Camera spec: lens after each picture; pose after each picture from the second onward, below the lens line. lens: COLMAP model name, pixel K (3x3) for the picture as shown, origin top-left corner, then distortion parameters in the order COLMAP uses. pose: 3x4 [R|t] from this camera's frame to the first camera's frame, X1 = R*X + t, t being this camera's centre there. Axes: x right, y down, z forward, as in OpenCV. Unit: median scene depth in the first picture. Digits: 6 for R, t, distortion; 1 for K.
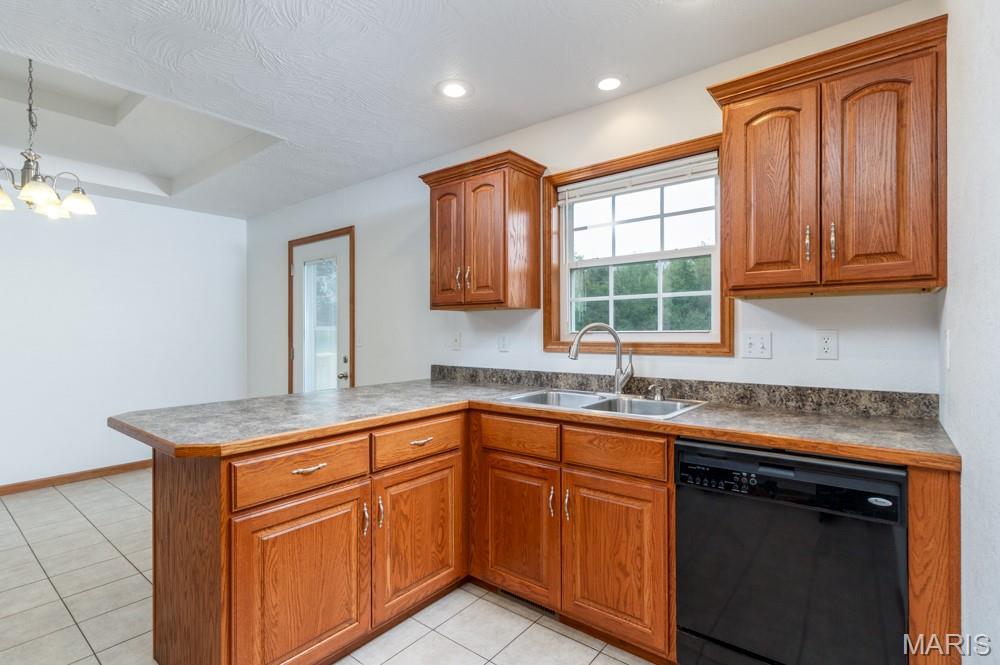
lens RADIAL K [[477.0, 0, 496.2], [0, 477.0, 332.0], [0, 0, 1]] dist [0.001299, 0.000144]
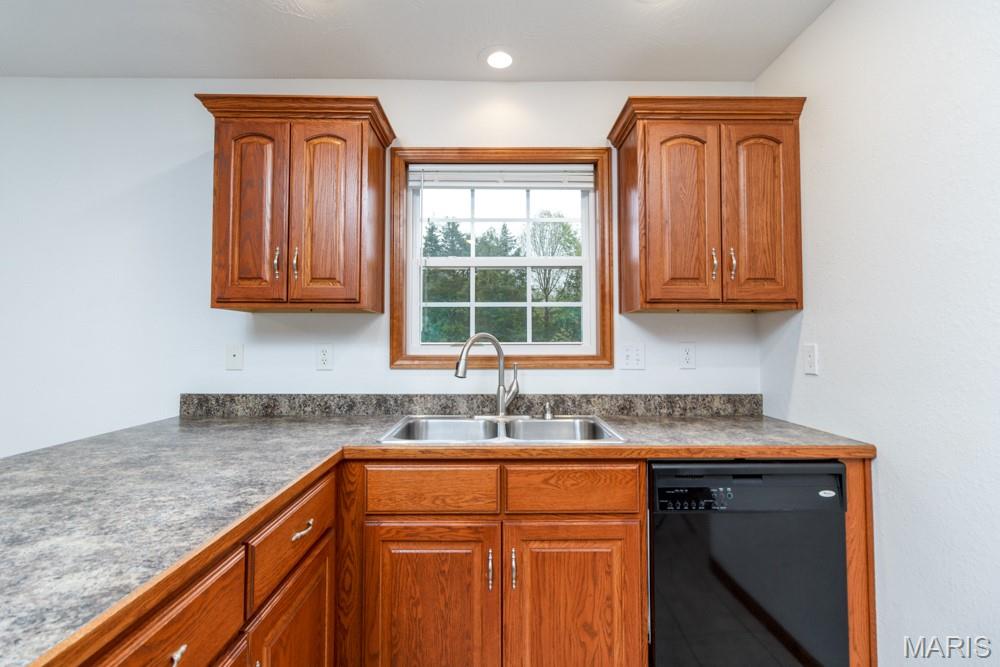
lens RADIAL K [[473.7, 0, 498.9], [0, 473.7, 325.9], [0, 0, 1]] dist [0.002220, 0.000505]
pose [[0.775062, 0.024965, 0.631392, -0.303298], [-0.003426, 0.999371, -0.035310, -0.002296], [-0.631876, 0.025205, 0.774659, 0.344498]]
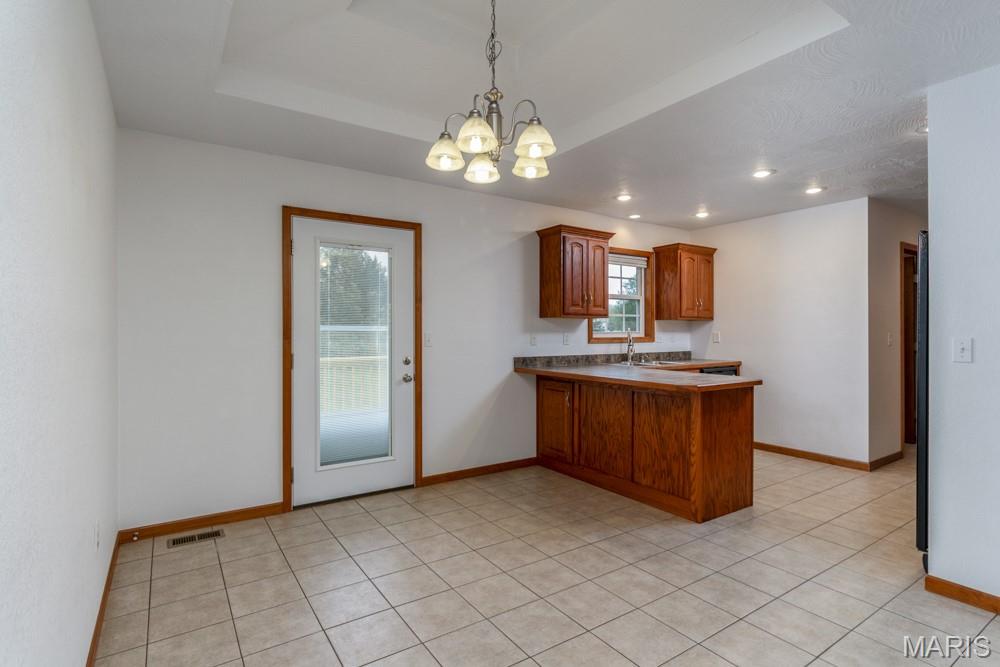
lens RADIAL K [[498.7, 0, 500.0], [0, 498.7, 333.5], [0, 0, 1]] dist [0.001358, 0.000067]
pose [[0.294483, 0.001074, 0.955656, -2.098977], [0.003109, 0.999993, -0.002081, 0.009070], [-0.955652, 0.003584, 0.294478, 0.927368]]
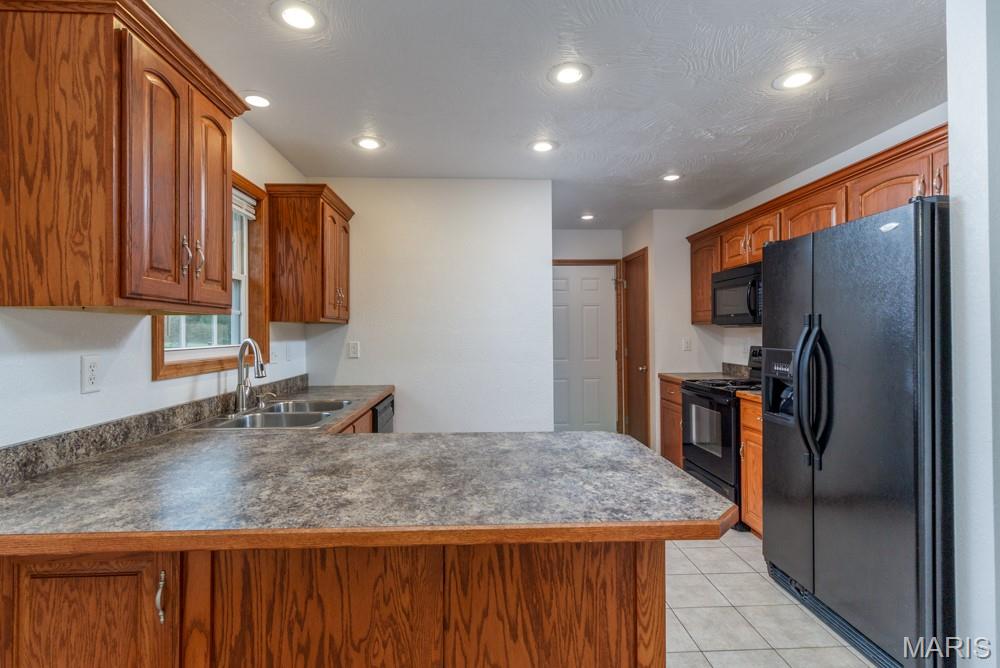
lens RADIAL K [[477.0, 0, 496.2], [0, 477.0, 333.5], [0, 0, 1]] dist [0.001299, 0.000144]
pose [[-0.663999, 0.006472, 0.747705, -0.852451], [0.009944, 0.999951, 0.000175, -0.023908], [-0.747667, 0.007552, -0.664031, 1.302865]]
